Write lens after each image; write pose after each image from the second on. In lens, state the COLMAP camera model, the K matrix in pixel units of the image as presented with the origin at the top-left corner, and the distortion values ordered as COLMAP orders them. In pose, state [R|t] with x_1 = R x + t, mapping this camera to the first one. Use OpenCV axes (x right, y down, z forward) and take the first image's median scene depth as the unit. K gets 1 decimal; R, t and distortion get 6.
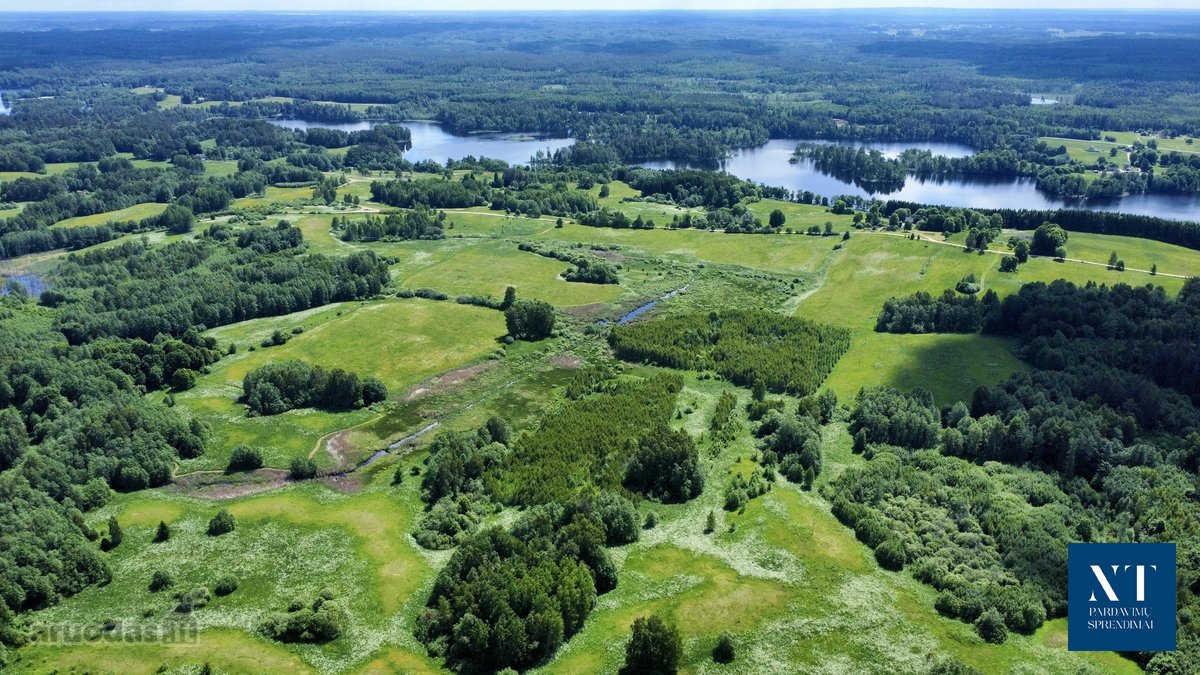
lens RADIAL K [[894.7, 0, 604.9], [0, 894.7, 334.9], [0, 0, 1]] dist [0.004591, -0.002897]
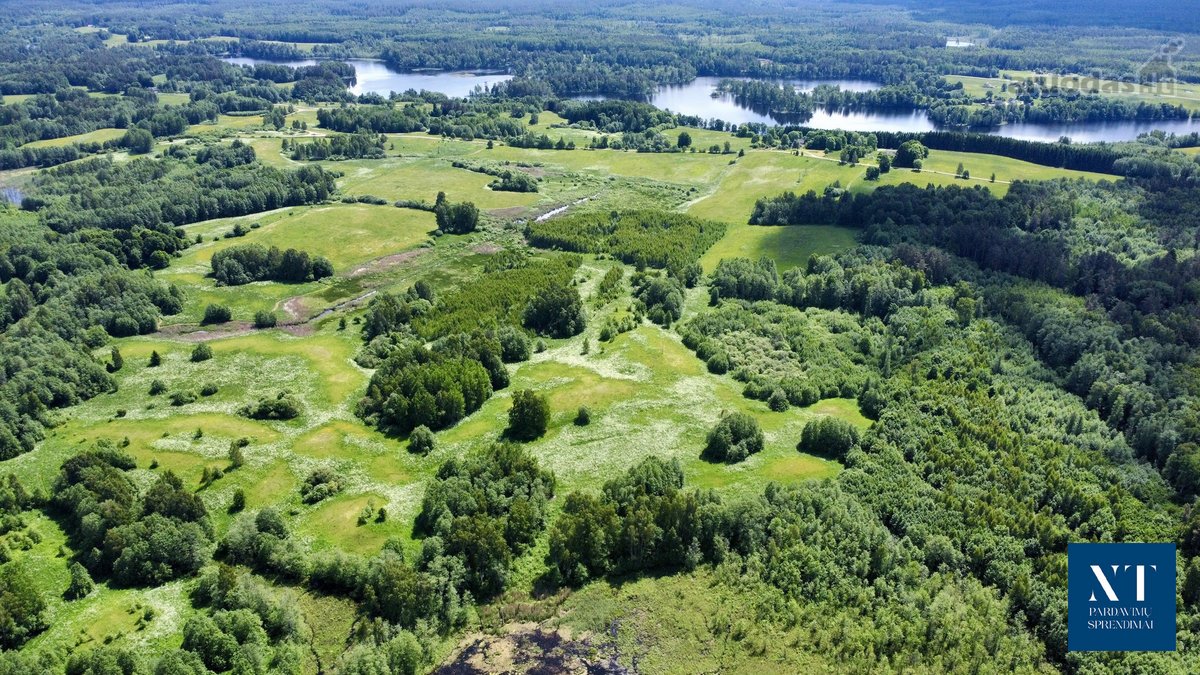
lens RADIAL K [[894.7, 0, 604.9], [0, 894.7, 334.9], [0, 0, 1]] dist [0.004591, -0.002897]
pose [[0.998809, -0.010999, 0.047527, 0.052139], [0.008460, 0.998542, 0.053313, 0.076145], [-0.048044, -0.052848, 0.997446, -0.183866]]
